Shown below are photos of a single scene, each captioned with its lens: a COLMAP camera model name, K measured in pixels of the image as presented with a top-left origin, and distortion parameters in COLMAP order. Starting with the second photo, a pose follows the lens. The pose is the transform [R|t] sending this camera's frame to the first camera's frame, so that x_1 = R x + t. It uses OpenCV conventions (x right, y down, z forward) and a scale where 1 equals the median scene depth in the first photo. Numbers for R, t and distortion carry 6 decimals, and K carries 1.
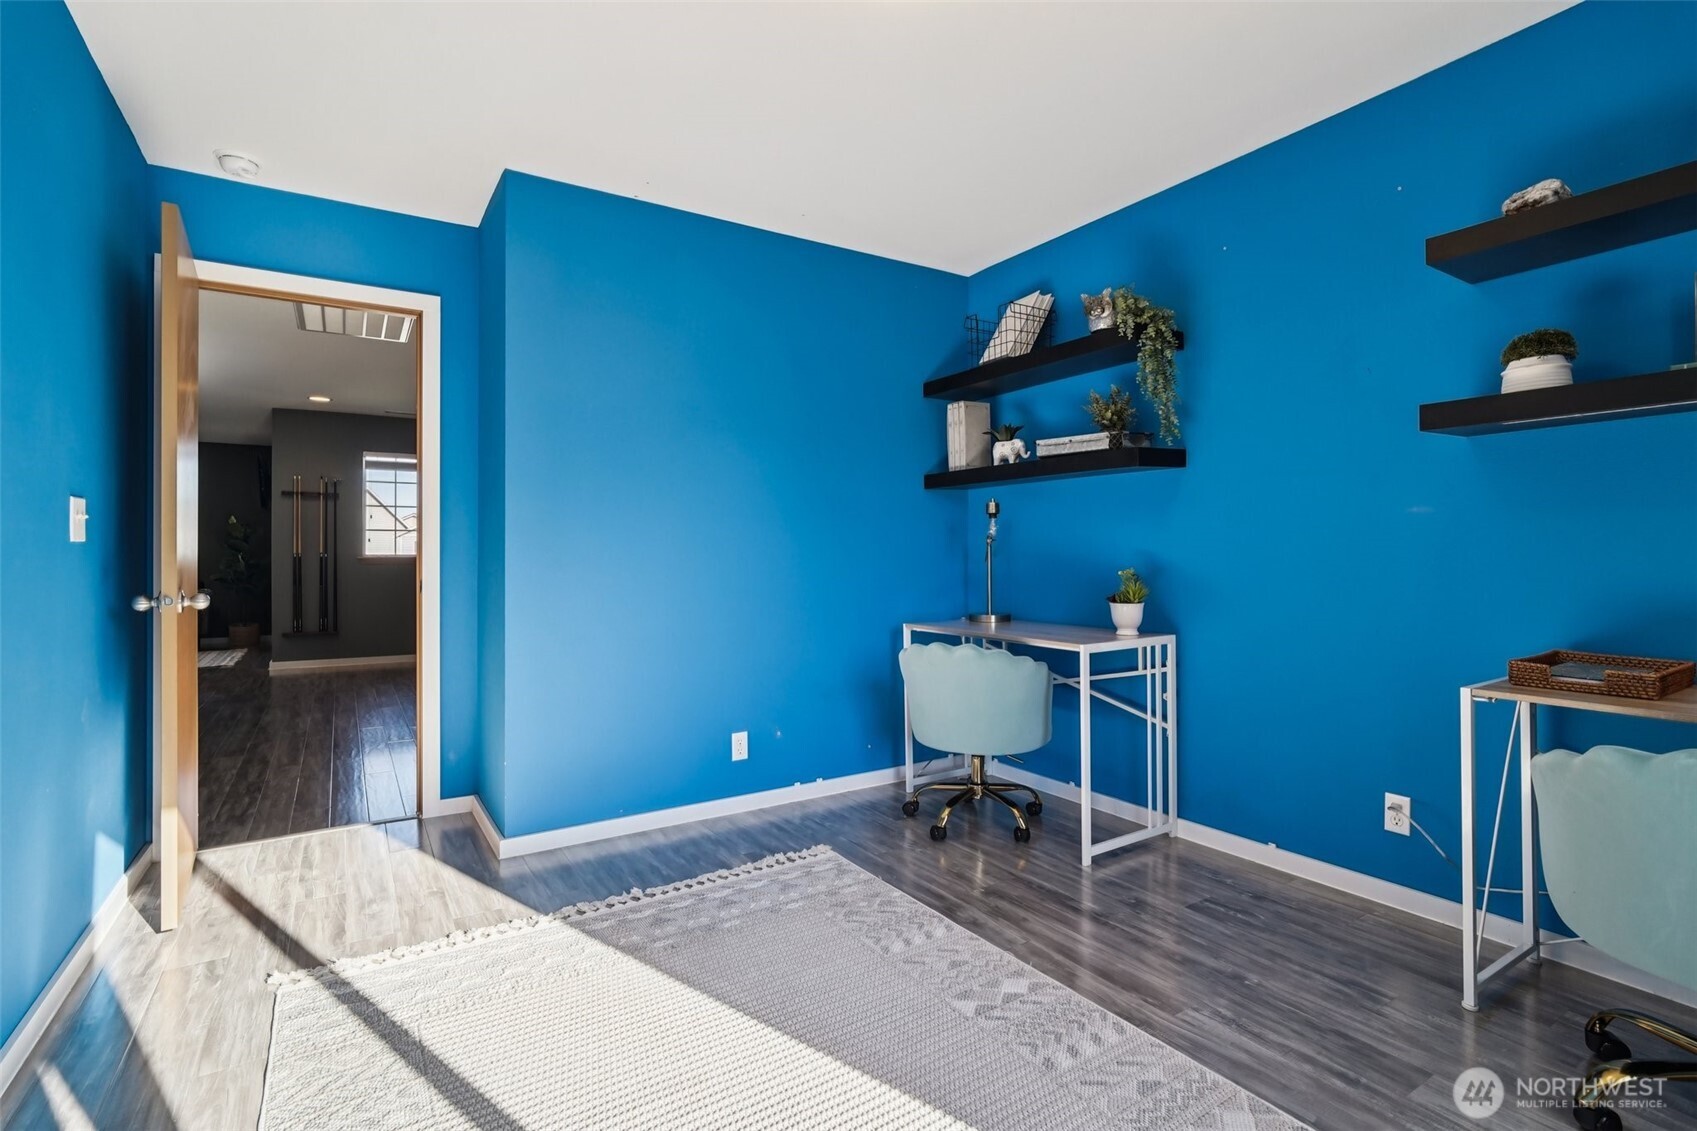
lens RADIAL K [[787.5, 0, 855.1], [0, 787.5, 545.5], [0, 0, 1]] dist [-0.007517, 0.000621]
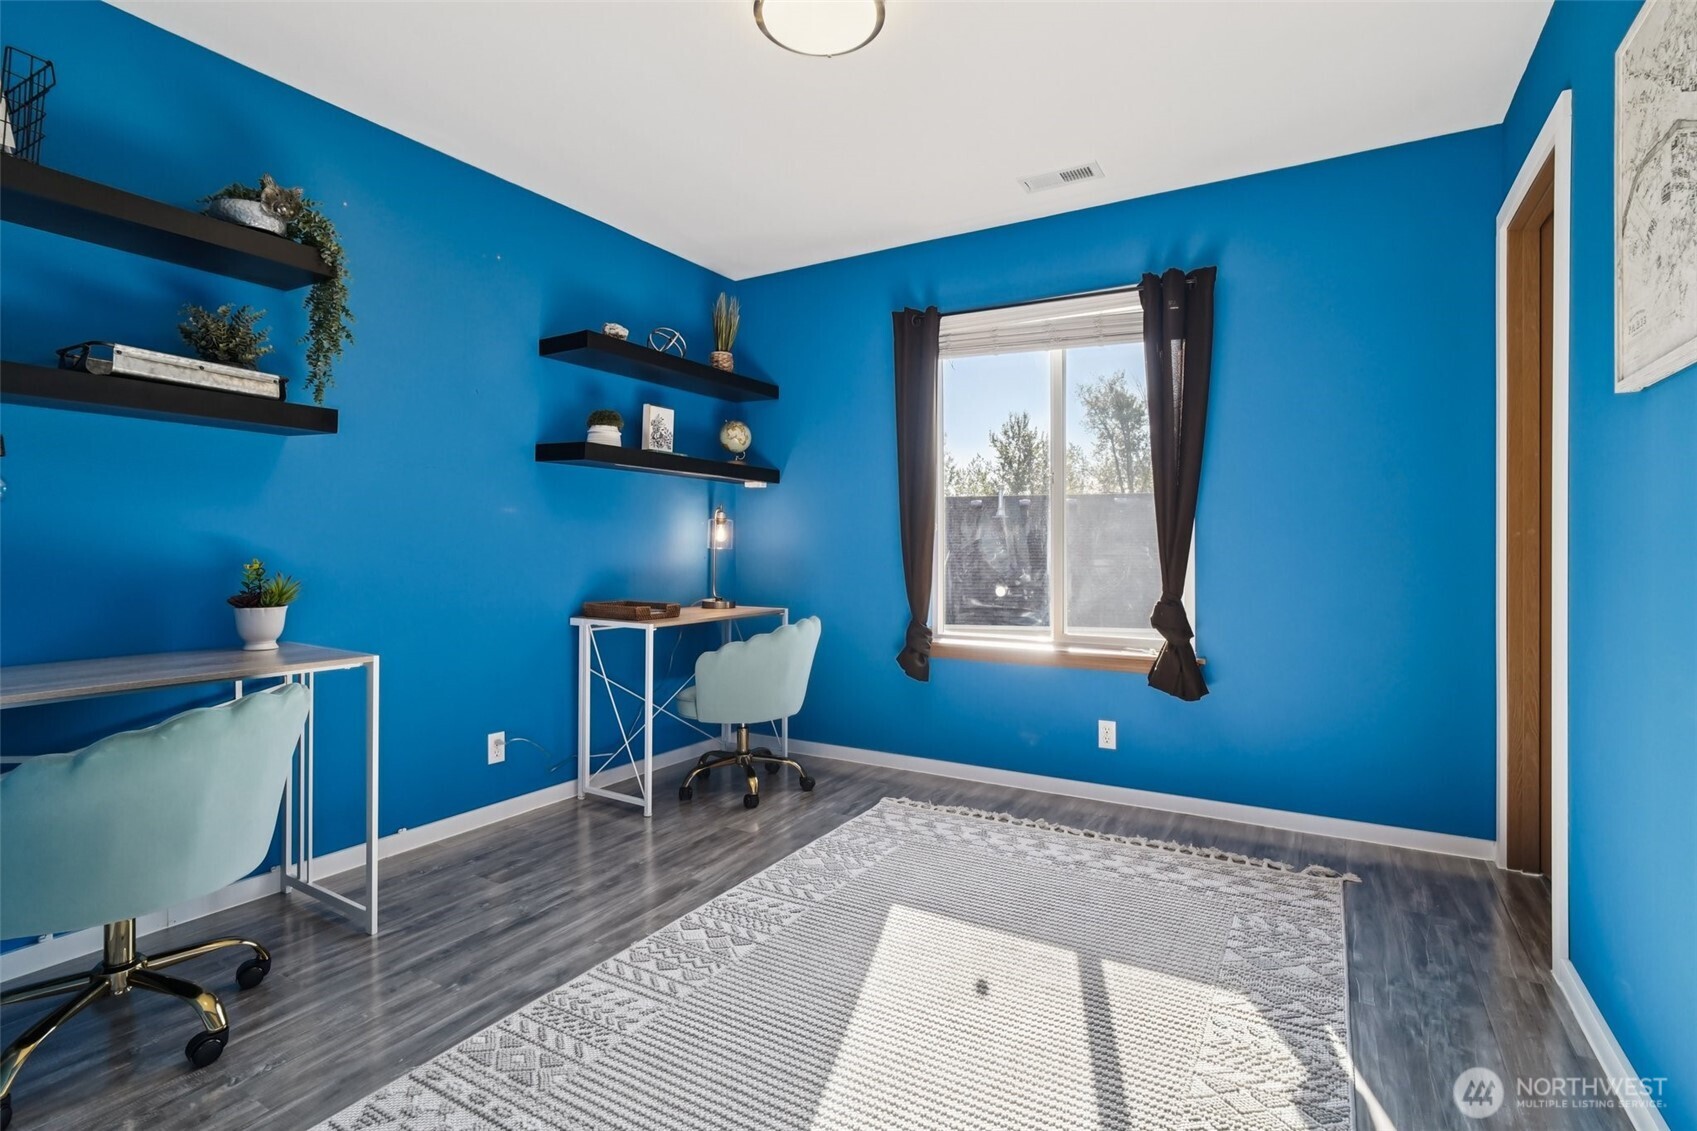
lens RADIAL K [[804.1, 0, 853.0], [0, 804.1, 547.5], [0, 0, 1]] dist [-0.026349, 0.012907]
pose [[-0.436326, 0.002622, 0.899785, -0.828849], [-0.013554, 0.999863, -0.009487, 0.024493], [-0.899686, -0.016336, -0.436231, 1.191924]]
